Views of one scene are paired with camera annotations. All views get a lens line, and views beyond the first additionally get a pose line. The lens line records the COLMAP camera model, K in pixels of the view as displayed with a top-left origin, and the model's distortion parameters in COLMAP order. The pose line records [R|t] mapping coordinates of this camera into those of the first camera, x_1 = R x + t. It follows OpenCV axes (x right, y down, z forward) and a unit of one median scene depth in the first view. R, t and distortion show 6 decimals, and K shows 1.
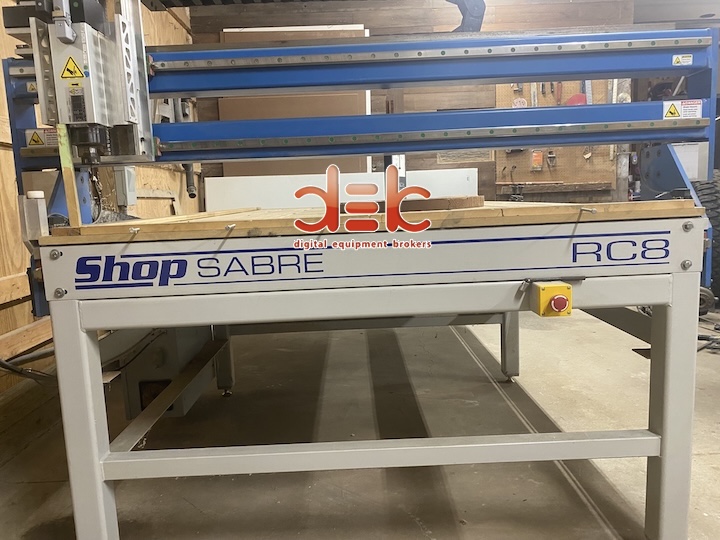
lens RADIAL K [[550.1, 0, 360.0], [0, 550.1, 270.0], [0, 0, 1]] dist [-0.011605, -0.000584]
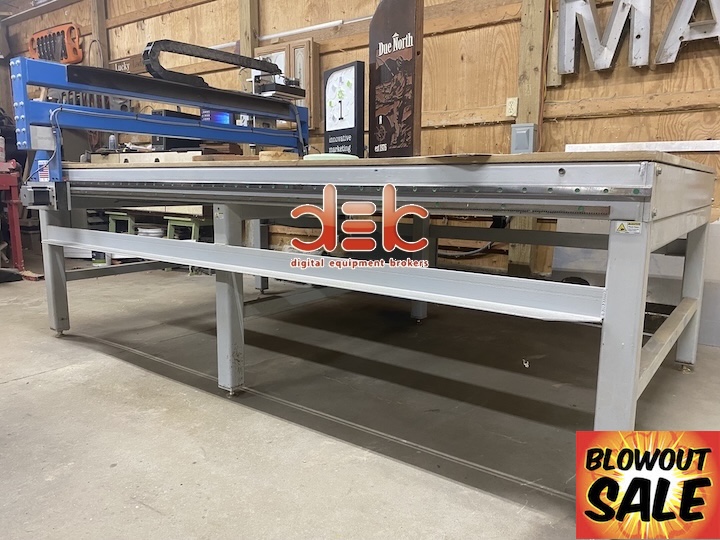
lens RADIAL K [[550.1, 0, 360.0], [0, 550.1, 270.0], [0, 0, 1]] dist [-0.011605, -0.000584]
pose [[-0.607072, 0.162891, -0.777772, 0.775830], [-0.092795, 0.957537, 0.272969, -0.204620], [0.789210, 0.237885, -0.566179, 1.619966]]
